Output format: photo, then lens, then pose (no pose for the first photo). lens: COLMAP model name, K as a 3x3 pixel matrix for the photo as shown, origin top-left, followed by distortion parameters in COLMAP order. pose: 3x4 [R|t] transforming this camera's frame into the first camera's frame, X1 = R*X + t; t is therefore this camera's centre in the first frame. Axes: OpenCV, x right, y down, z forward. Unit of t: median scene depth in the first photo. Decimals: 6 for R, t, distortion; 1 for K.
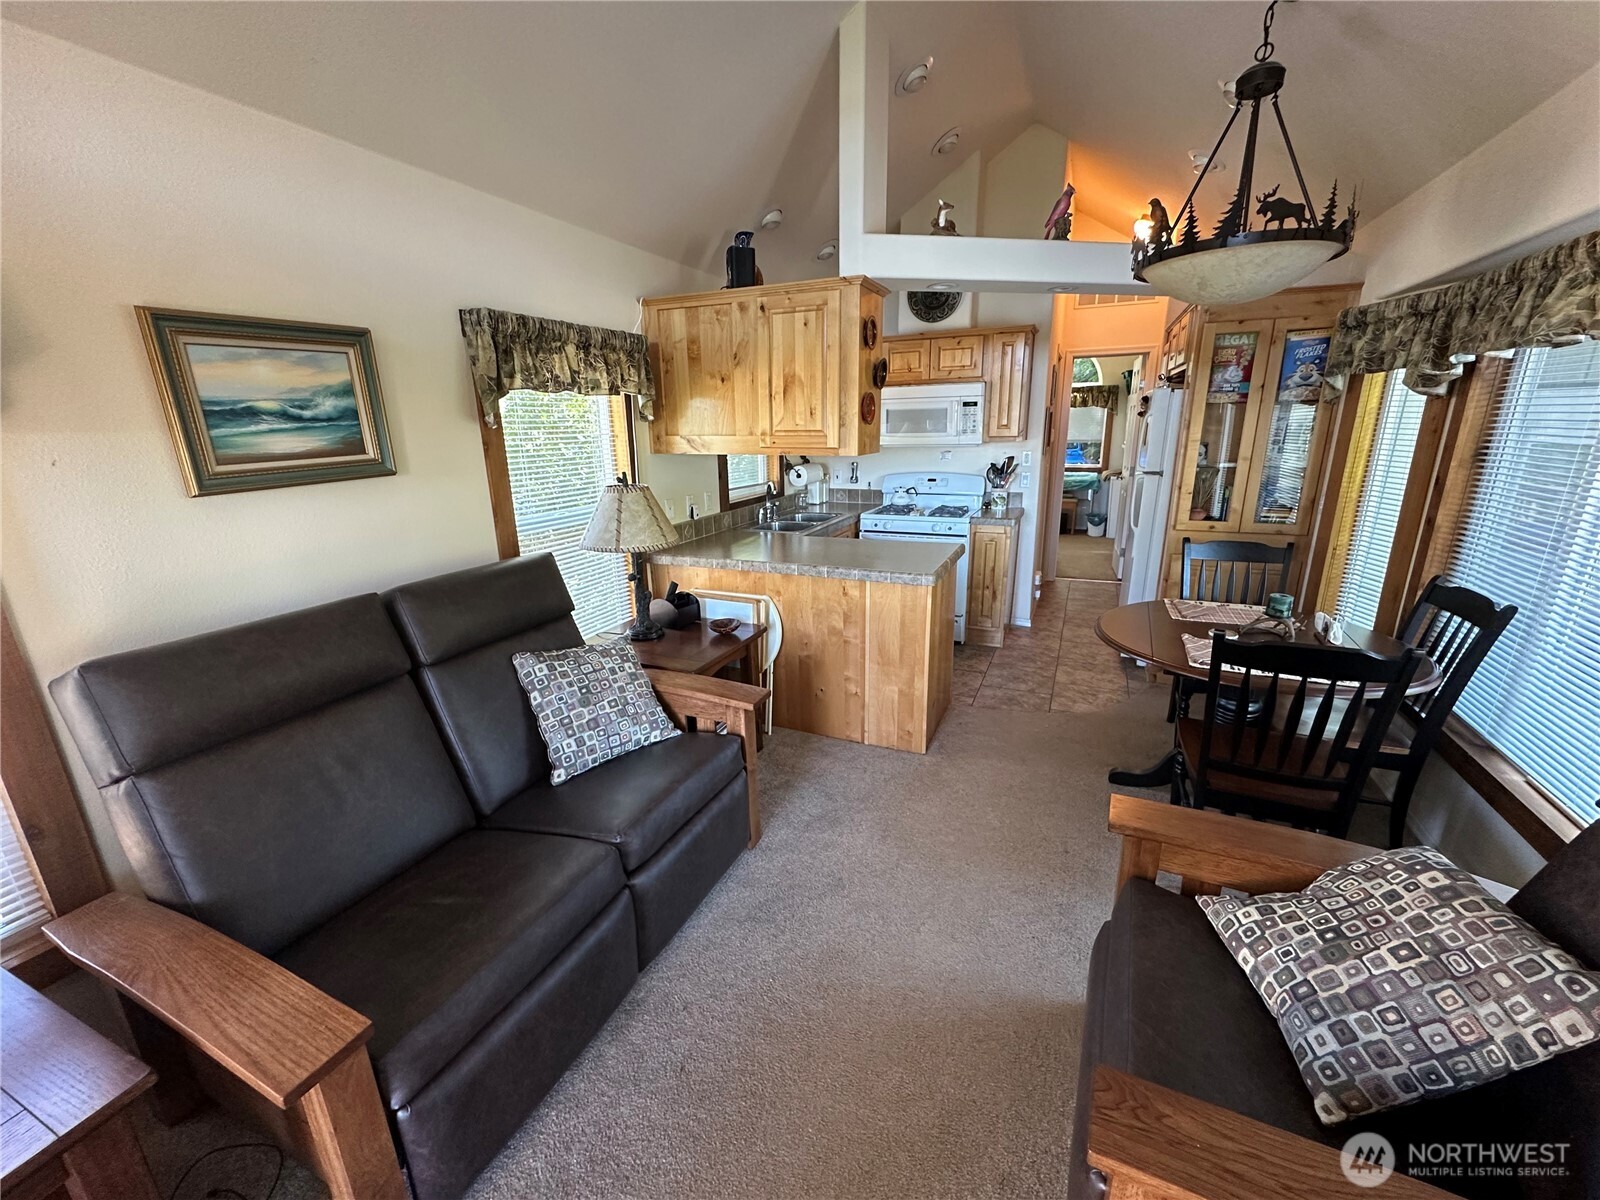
lens RADIAL K [[638.4, 0, 800.0], [0, 638.4, 600.0], [0, 0, 1]] dist [-0.007646, 0.001906]
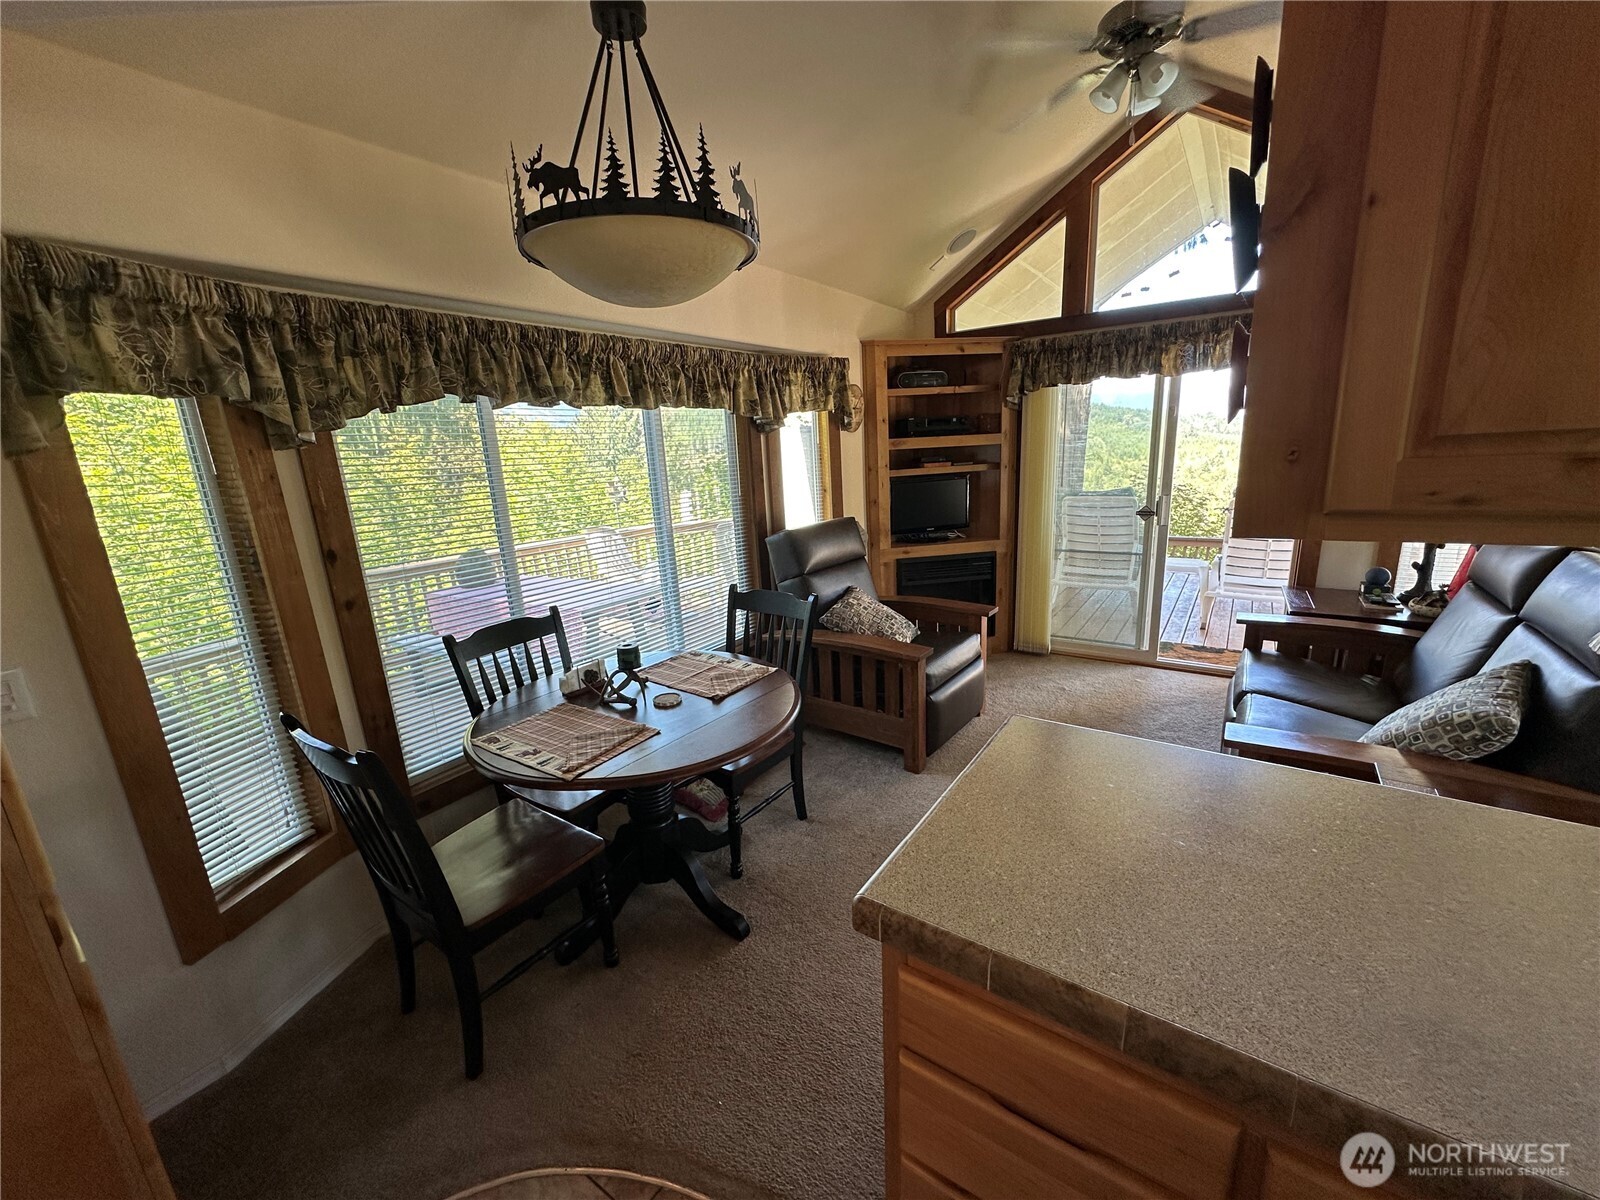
lens RADIAL K [[638.4, 0, 800.0], [0, 638.4, 600.0], [0, 0, 1]] dist [-0.007646, 0.001906]
pose [[-0.980648, 0.021863, 0.194554, 0.253170], [0.114689, 0.869531, 0.480378, -0.360850], [-0.158668, 0.493395, -0.855211, 1.297020]]
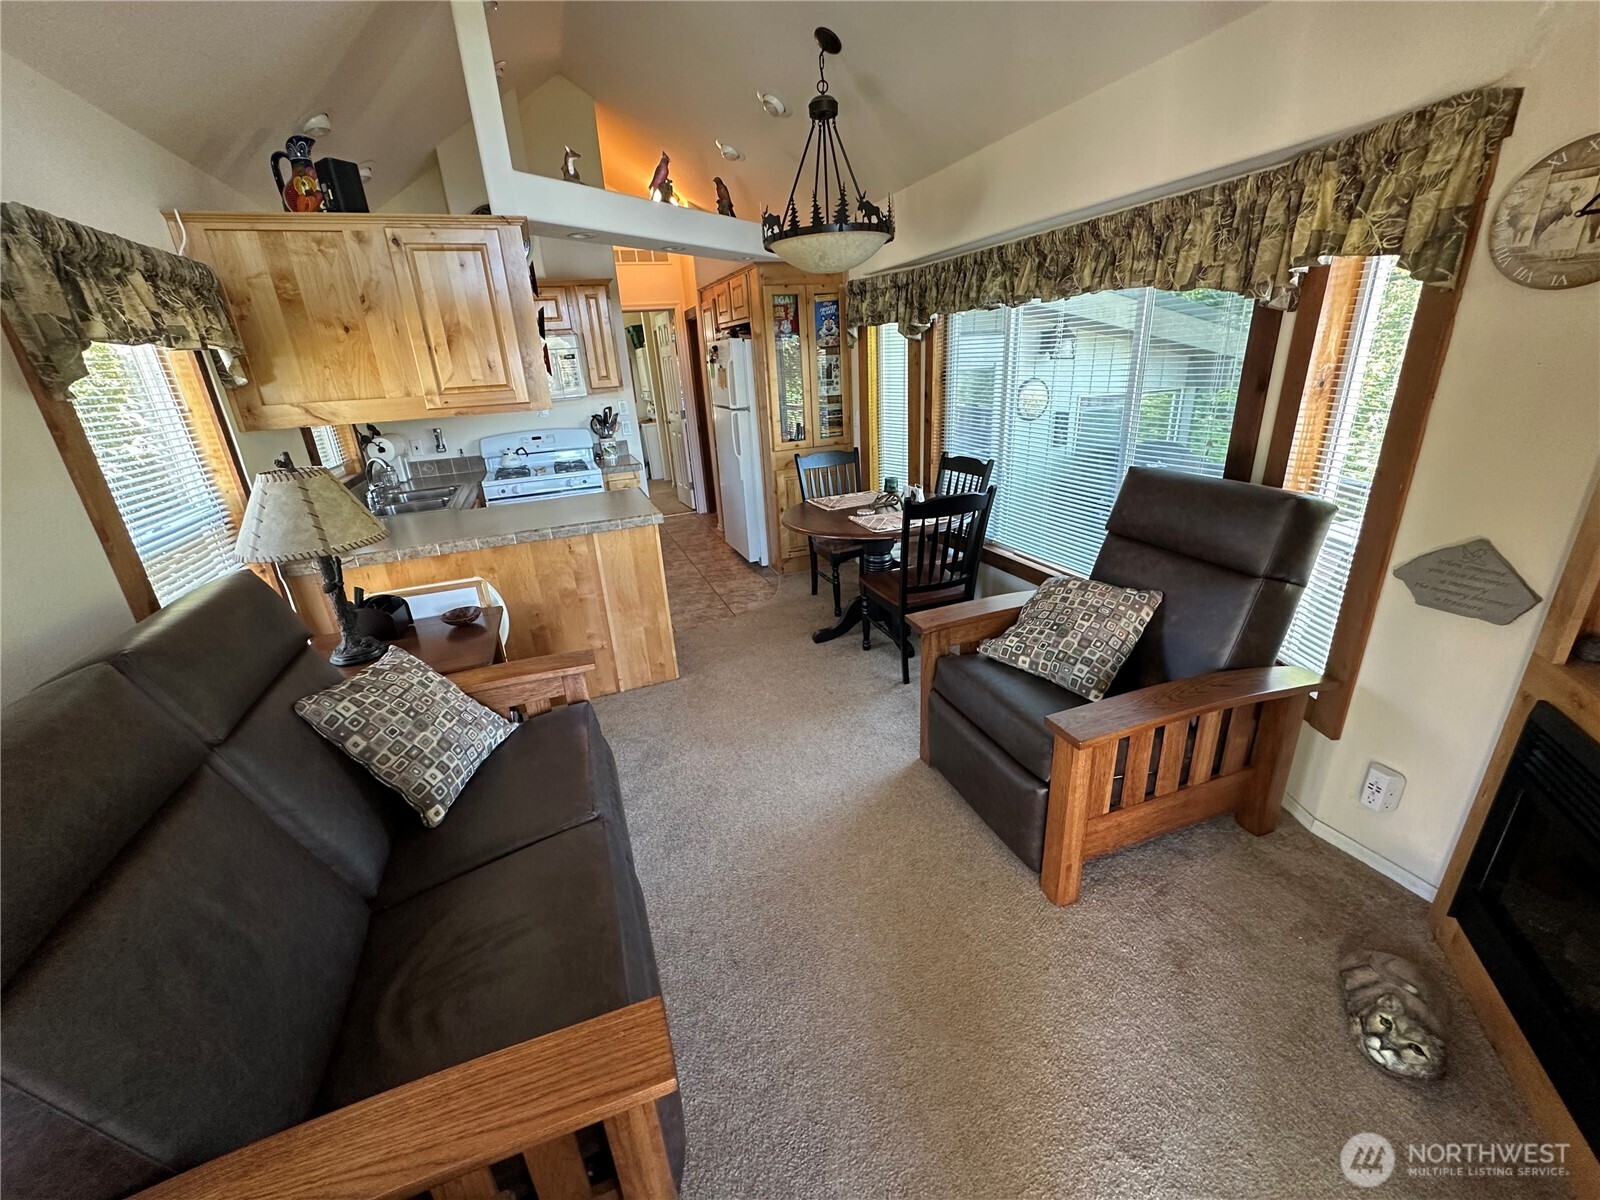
lens RADIAL K [[638.4, 0, 800.0], [0, 638.4, 600.0], [0, 0, 1]] dist [-0.007646, 0.001906]
pose [[0.703820, -0.271822, 0.656316, -0.341120], [0.233135, 0.961109, 0.148047, -0.001954], [-0.671033, 0.048812, 0.739819, 0.039469]]
